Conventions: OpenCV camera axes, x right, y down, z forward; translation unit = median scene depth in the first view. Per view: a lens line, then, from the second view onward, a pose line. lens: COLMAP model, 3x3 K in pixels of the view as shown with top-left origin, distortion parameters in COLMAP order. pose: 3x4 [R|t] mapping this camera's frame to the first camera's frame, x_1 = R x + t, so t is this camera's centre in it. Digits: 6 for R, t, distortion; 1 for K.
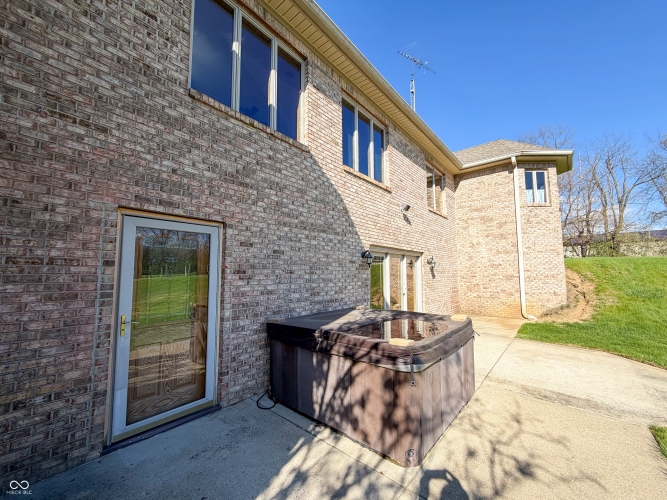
lens RADIAL K [[265.5, 0, 331.3], [0, 265.5, 251.6], [0, 0, 1]] dist [0.000638, 0.000145]
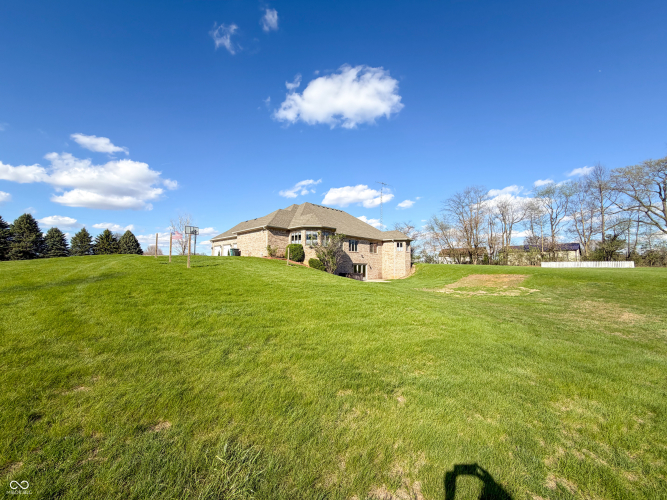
lens RADIAL K [[265.5, 0, 331.3], [0, 265.5, 251.6], [0, 0, 1]] dist [0.000638, 0.000145]
pose [[0.993249, 0.003493, -0.115945, 0.208246], [-0.000437, 0.999652, 0.026366, -0.274275], [0.115997, -0.026137, 0.992906, -3.119666]]
